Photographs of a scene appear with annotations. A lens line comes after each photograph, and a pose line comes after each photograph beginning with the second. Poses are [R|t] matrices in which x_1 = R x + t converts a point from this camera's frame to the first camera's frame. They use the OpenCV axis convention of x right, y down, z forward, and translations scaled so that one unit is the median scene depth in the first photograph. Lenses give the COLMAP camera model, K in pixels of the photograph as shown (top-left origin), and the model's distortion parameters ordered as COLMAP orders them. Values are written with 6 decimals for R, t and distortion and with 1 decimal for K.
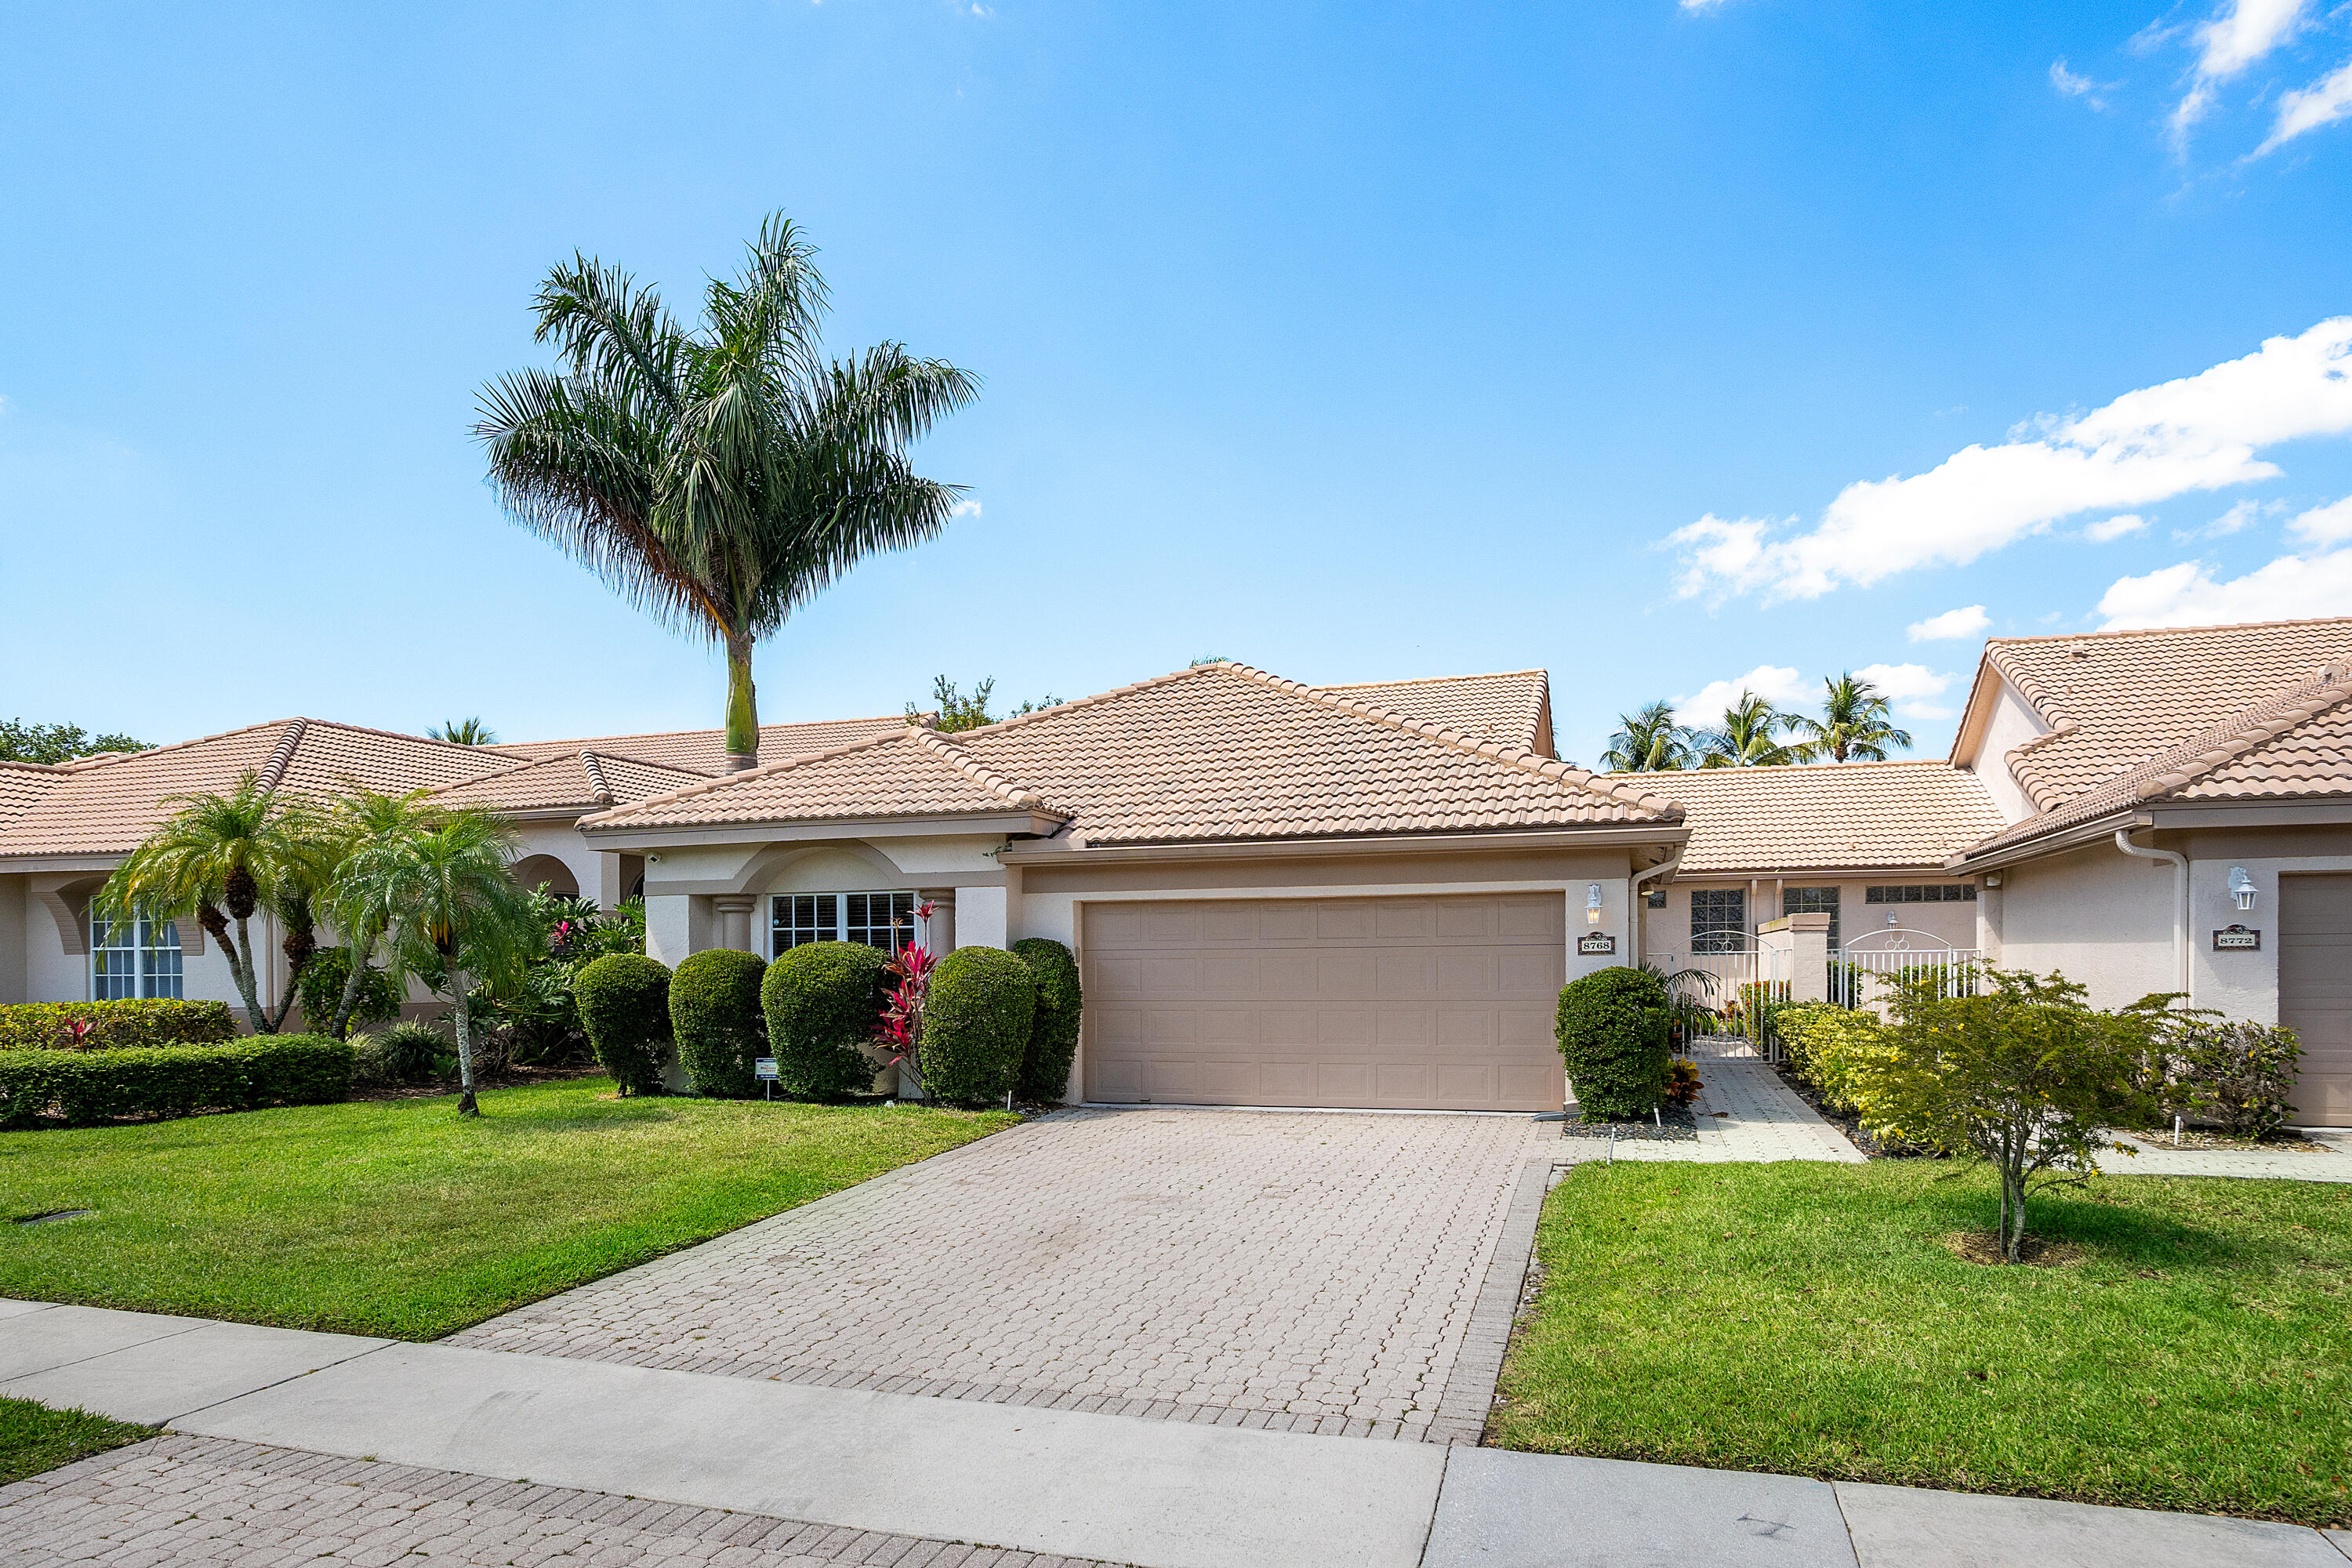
lens RADIAL K [[1384.4, 0, 1180.2], [0, 1384.4, 966.0], [0, 0, 1]] dist [0.001504, 0.000770]
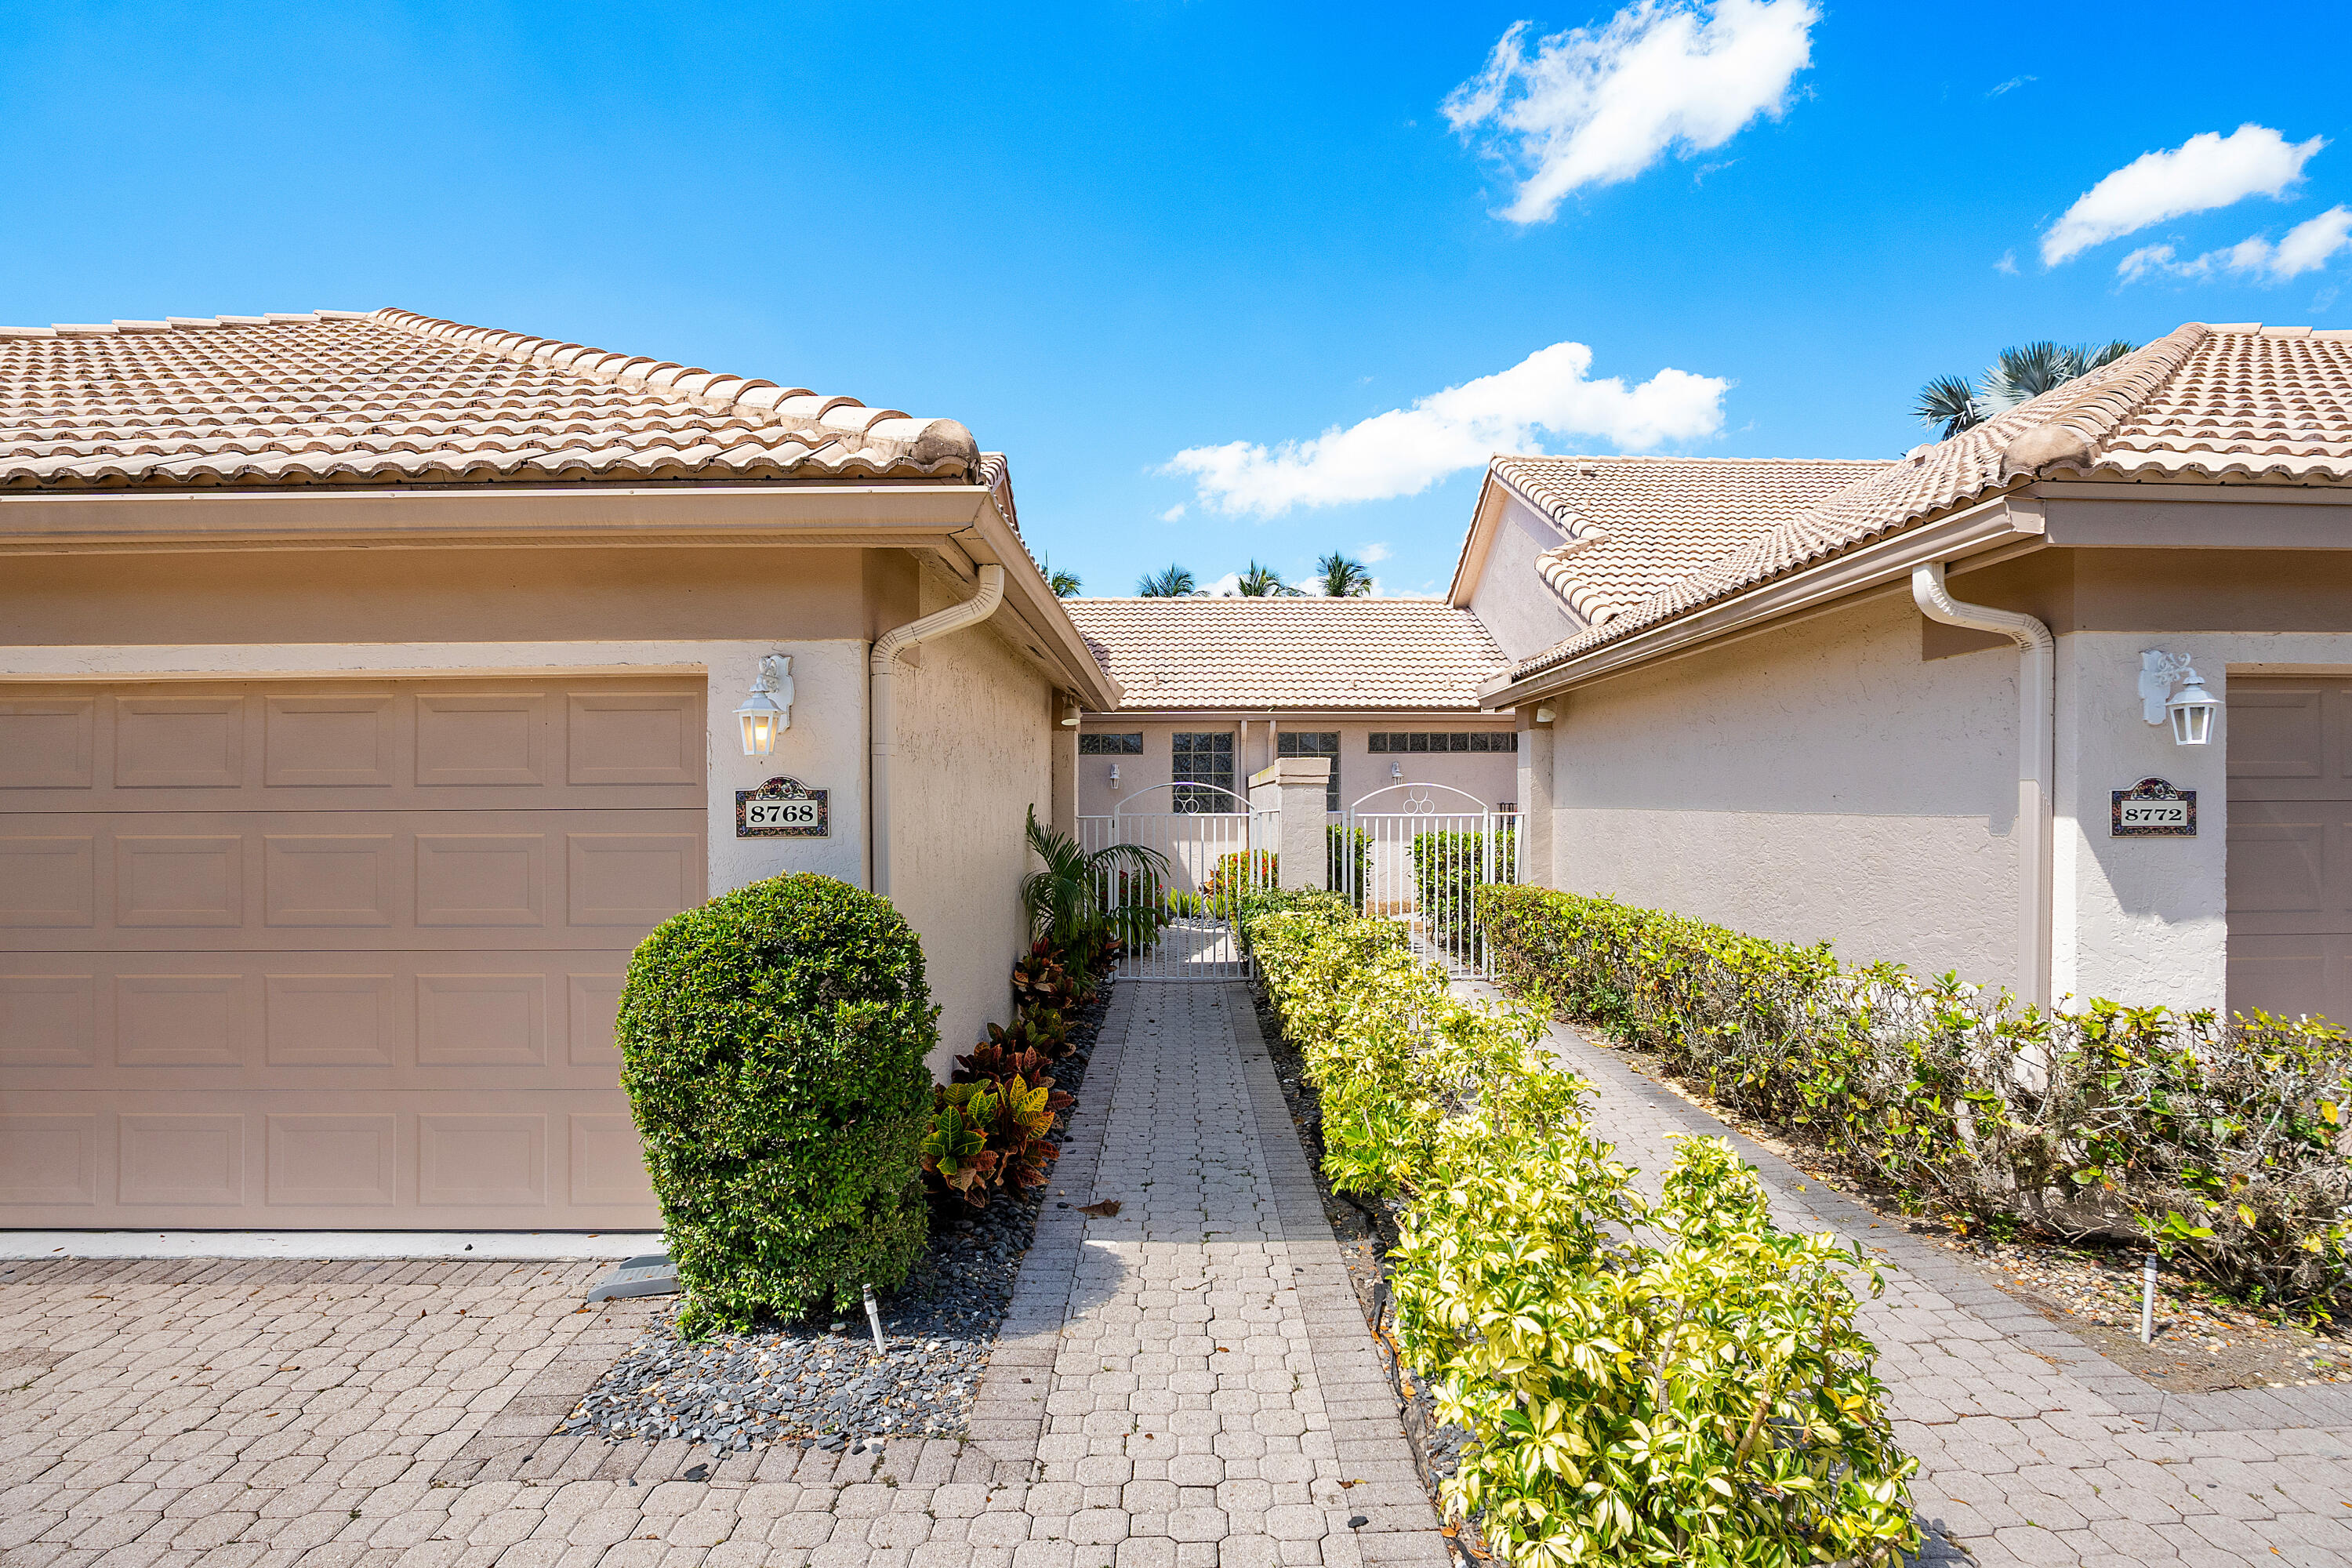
lens RADIAL K [[1162.9, 0, 1190.8], [0, 1162.9, 752.2], [0, 0, 1]] dist [0.002234, 0.000057]
pose [[0.948480, 0.020597, 0.316166, 0.207684], [-0.004321, 0.998633, -0.052094, -0.010457], [-0.316806, 0.048044, 0.947273, 0.446671]]
